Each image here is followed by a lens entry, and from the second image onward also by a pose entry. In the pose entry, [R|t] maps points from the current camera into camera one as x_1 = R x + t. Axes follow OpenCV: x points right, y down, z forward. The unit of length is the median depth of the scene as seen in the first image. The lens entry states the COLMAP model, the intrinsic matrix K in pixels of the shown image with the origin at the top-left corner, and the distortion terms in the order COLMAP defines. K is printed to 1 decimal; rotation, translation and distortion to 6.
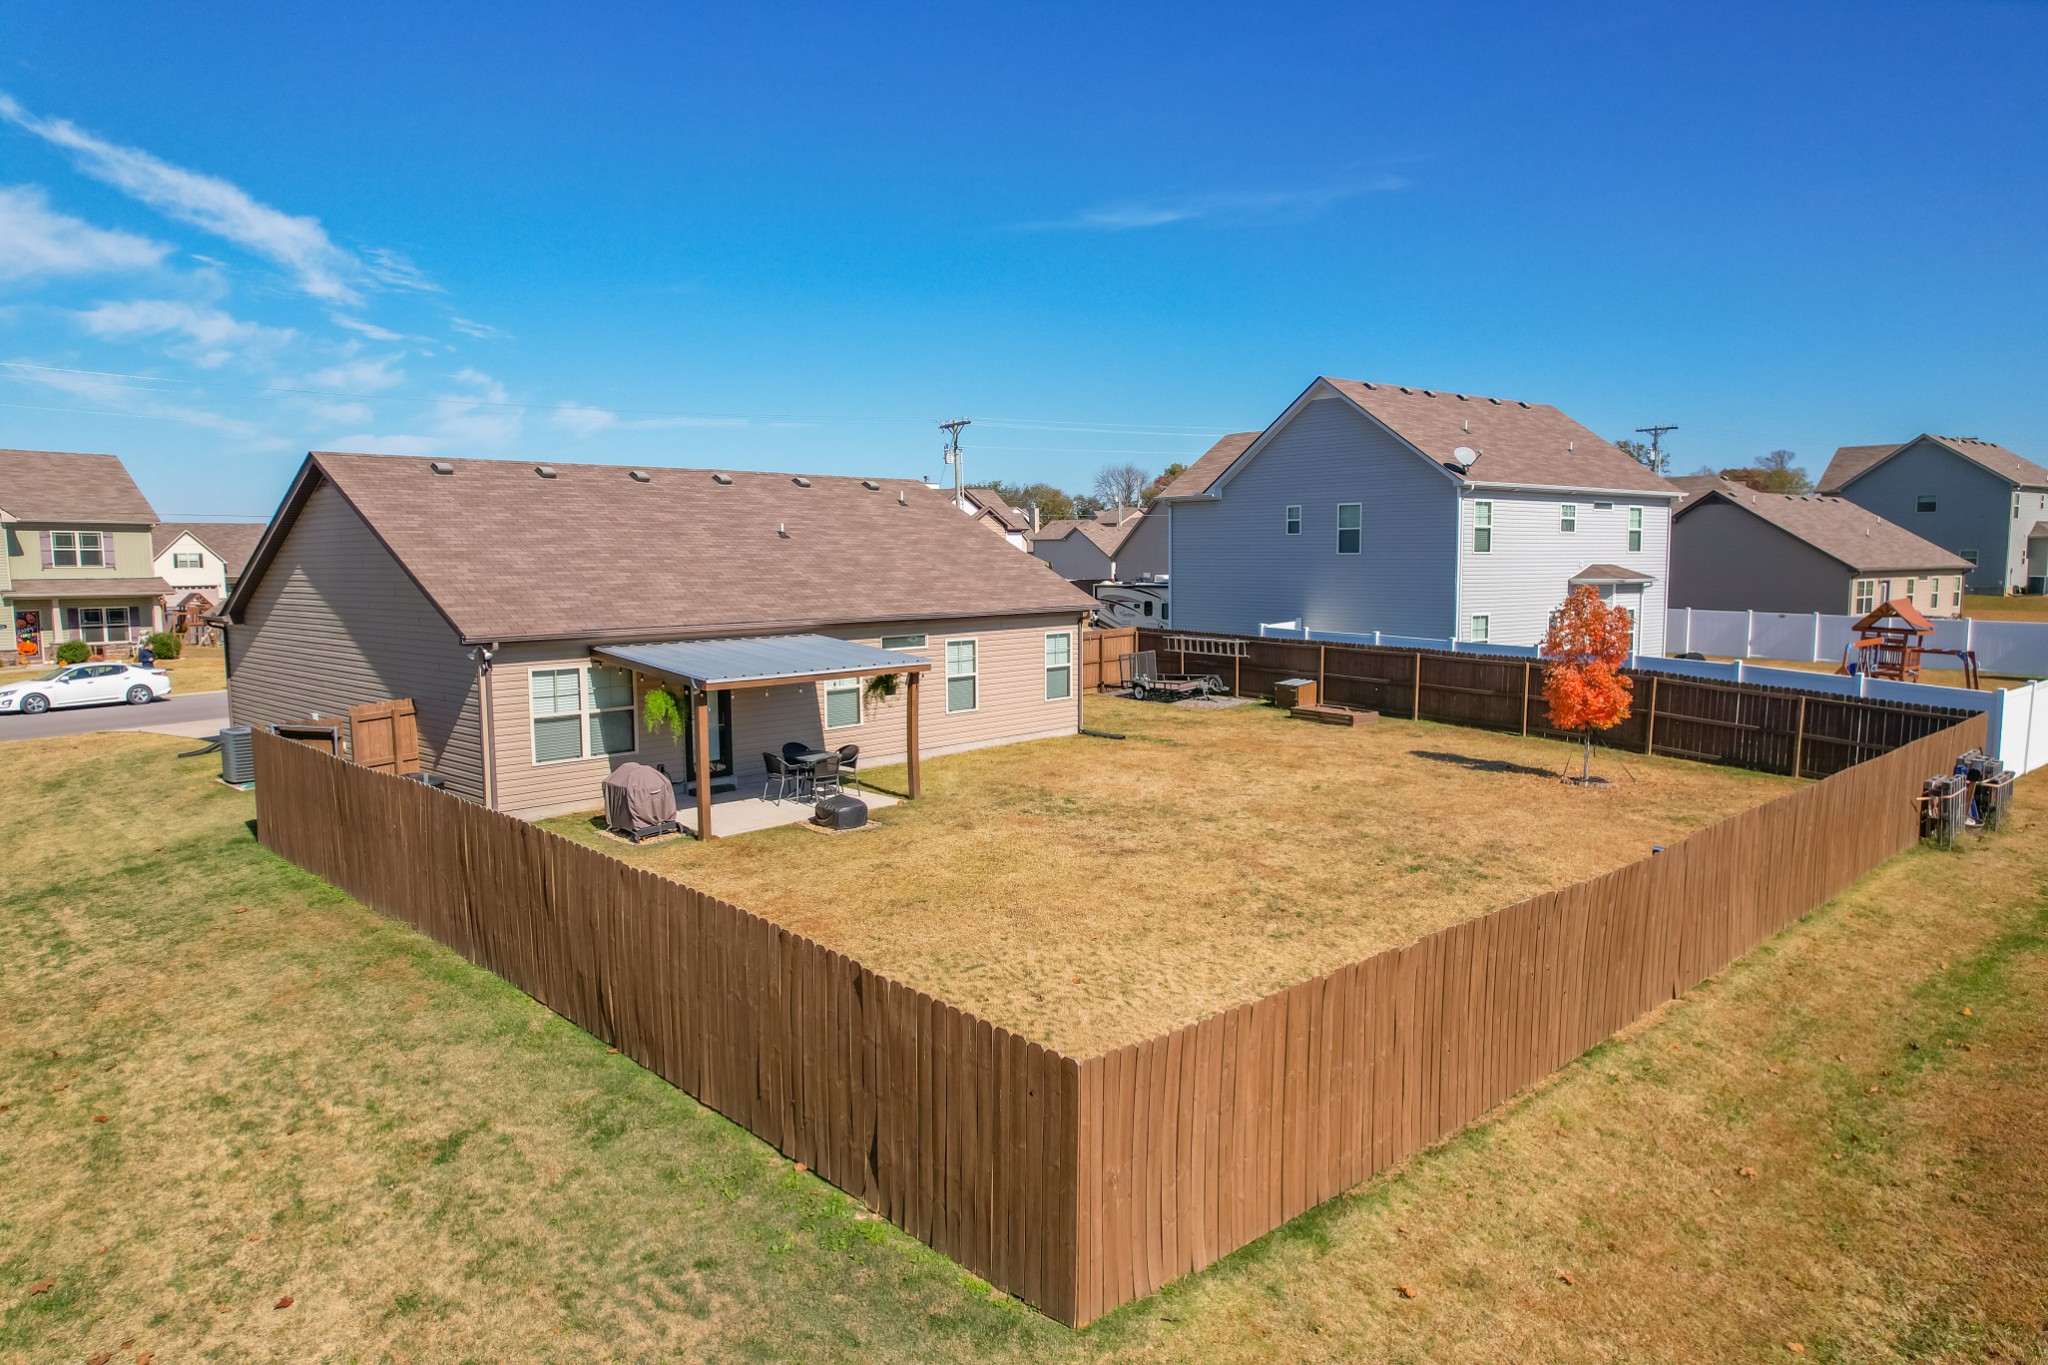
lens RADIAL K [[1307.6, 0, 1021.8], [0, 1307.6, 701.9], [0, 0, 1]] dist [-0.068849, 0.062037]
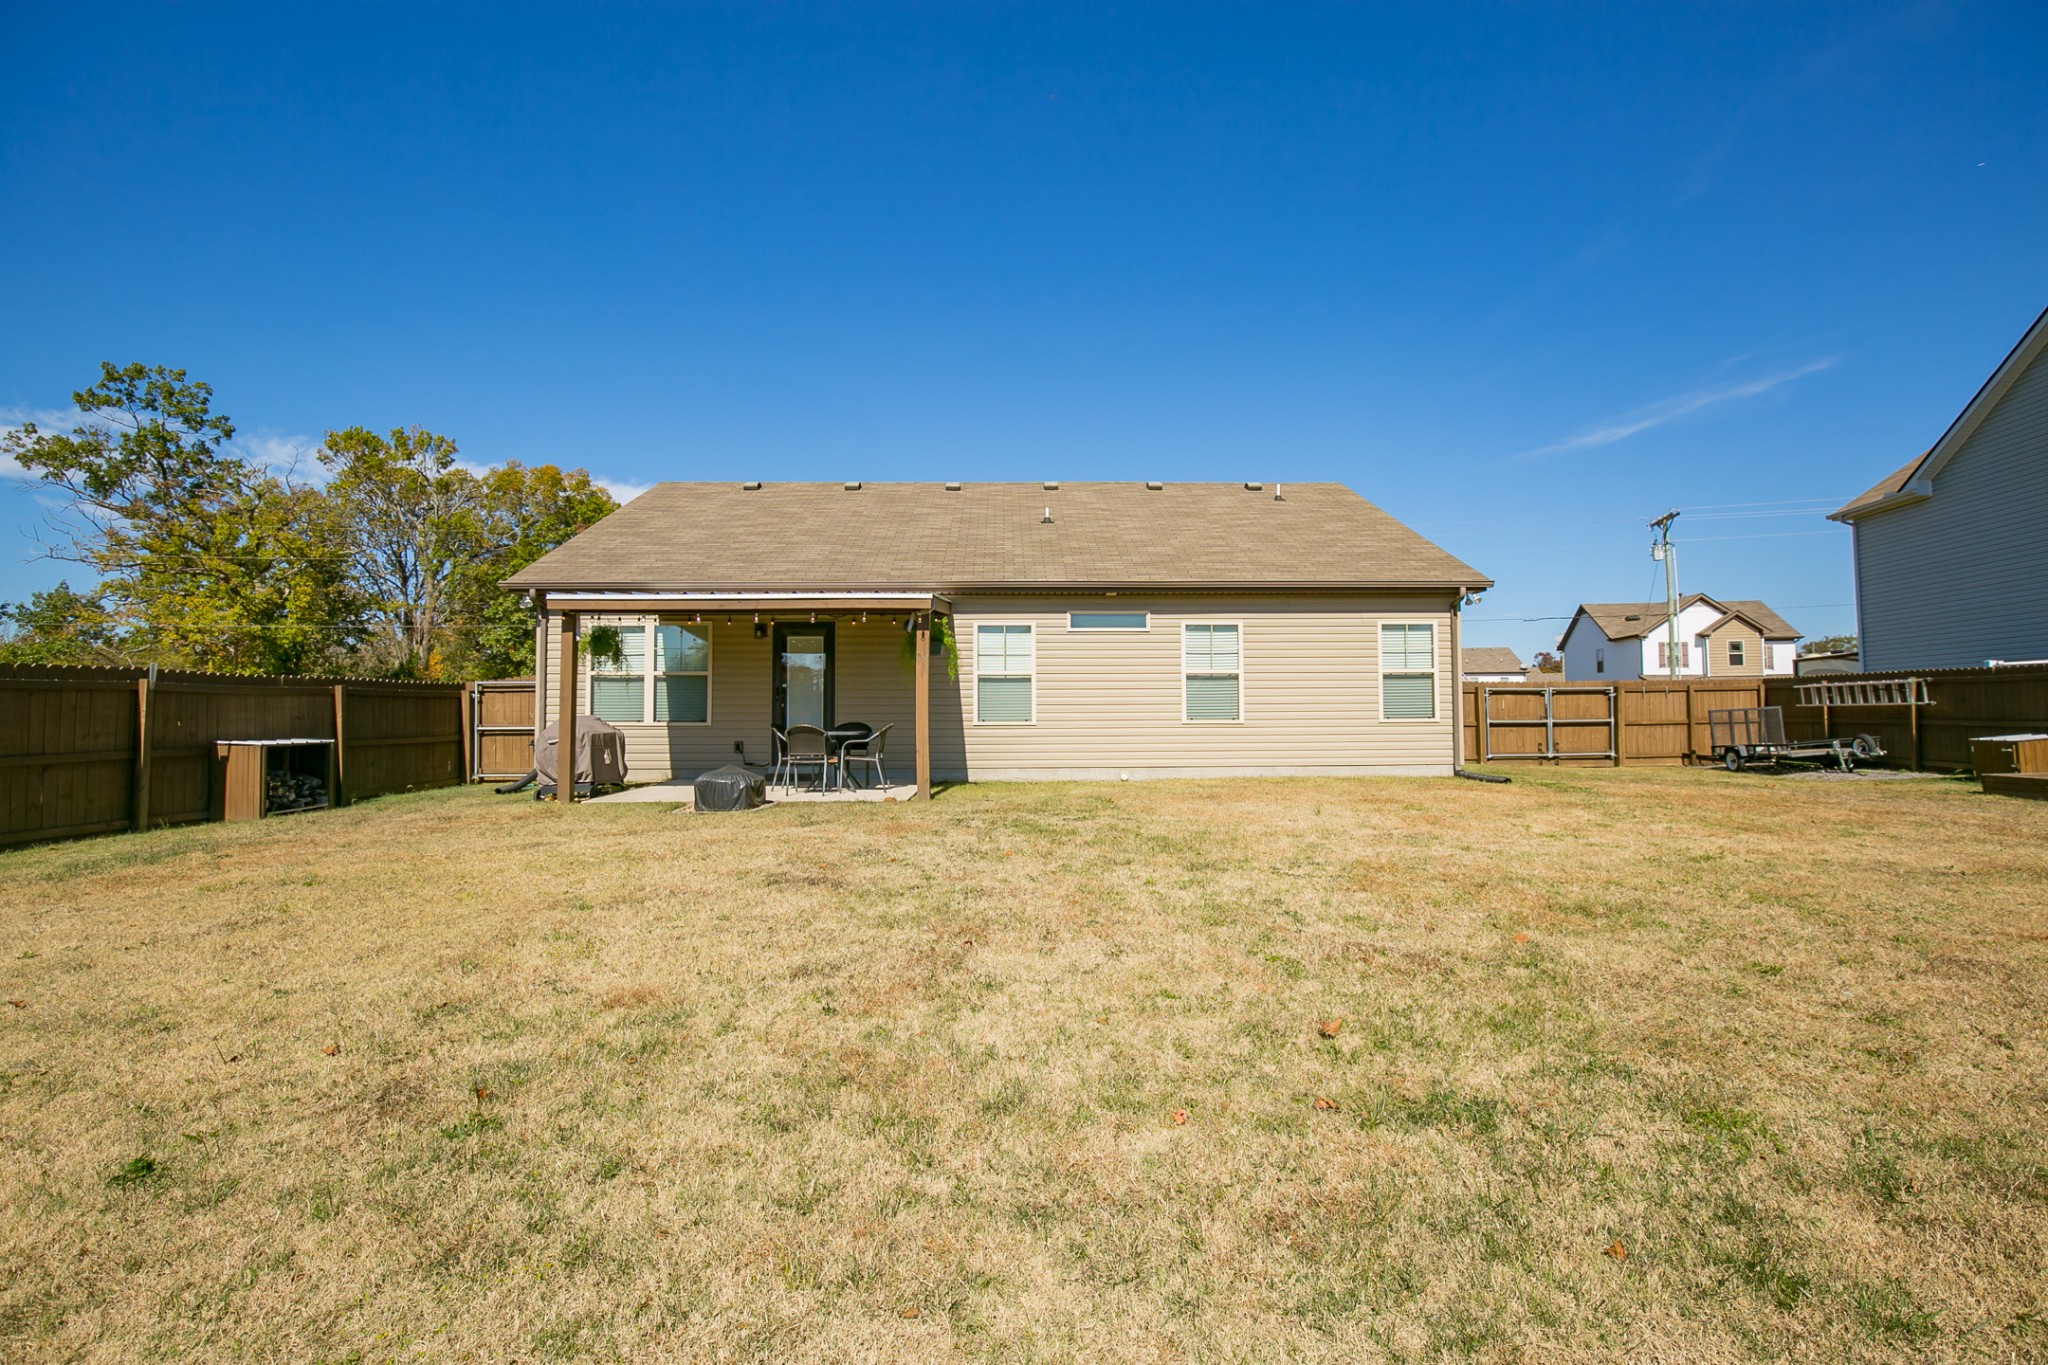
lens RADIAL K [[937.6, 0, 1024.0], [0, 937.6, 682.5], [0, 0, 1]] dist [-0.034412, 0.006266]
pose [[0.701824, -0.028672, -0.711773, 0.231236], [-0.078061, 0.990077, -0.116852, 0.050136], [0.708060, 0.137571, 0.692622, 0.522221]]
